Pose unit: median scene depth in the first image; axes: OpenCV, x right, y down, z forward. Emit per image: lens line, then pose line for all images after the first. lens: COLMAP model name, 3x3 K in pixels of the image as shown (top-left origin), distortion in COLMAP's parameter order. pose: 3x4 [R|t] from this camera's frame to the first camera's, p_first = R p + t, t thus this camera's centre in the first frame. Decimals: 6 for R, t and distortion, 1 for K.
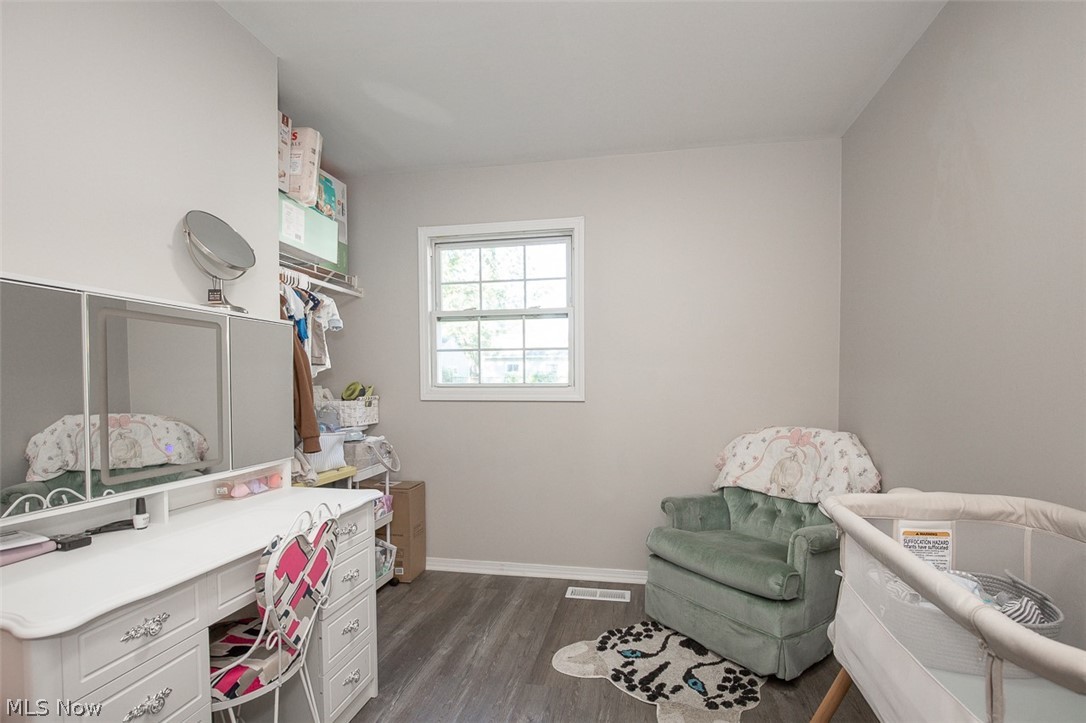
lens RADIAL K [[505.8, 0, 537.5], [0, 505.8, 394.0], [0, 0, 1]] dist [-0.015944, 0.007137]
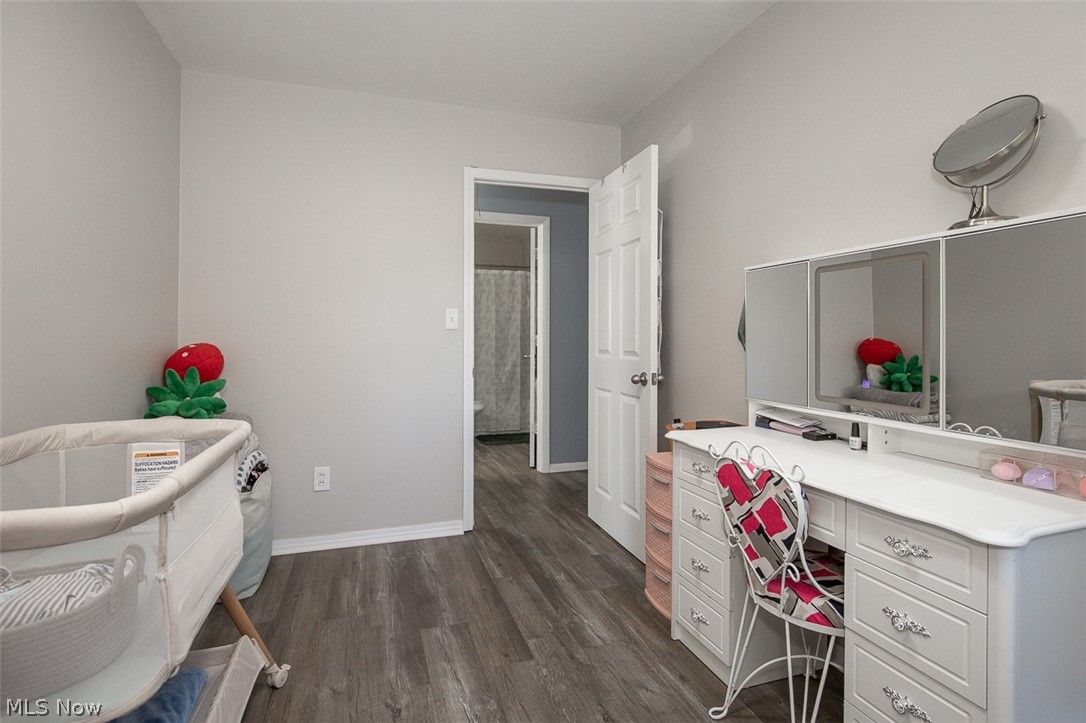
lens RADIAL K [[505.8, 0, 540.7], [0, 505.8, 350.7], [0, 0, 1]] dist [-0.015944, 0.007137]
pose [[-0.865563, 0.008698, -0.500725, 0.260479], [-0.009178, 0.999406, 0.033225, 0.006590], [0.500716, 0.033354, -0.864969, 1.039741]]
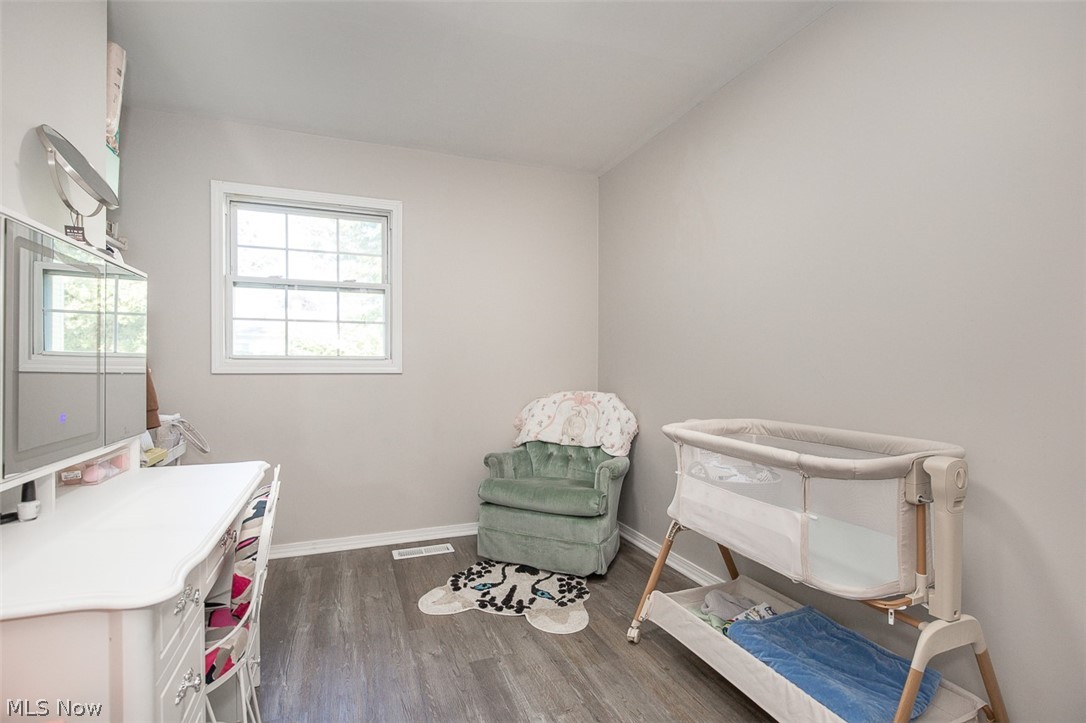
lens RADIAL K [[505.8, 0, 515.7], [0, 505.8, 361.9], [0, 0, 1]] dist [-0.015944, 0.007137]
pose [[0.856081, 0.009794, 0.516750, -0.347433], [0.005426, 0.999595, -0.027935, 0.029622], [-0.516814, 0.026718, 0.855681, -0.046810]]
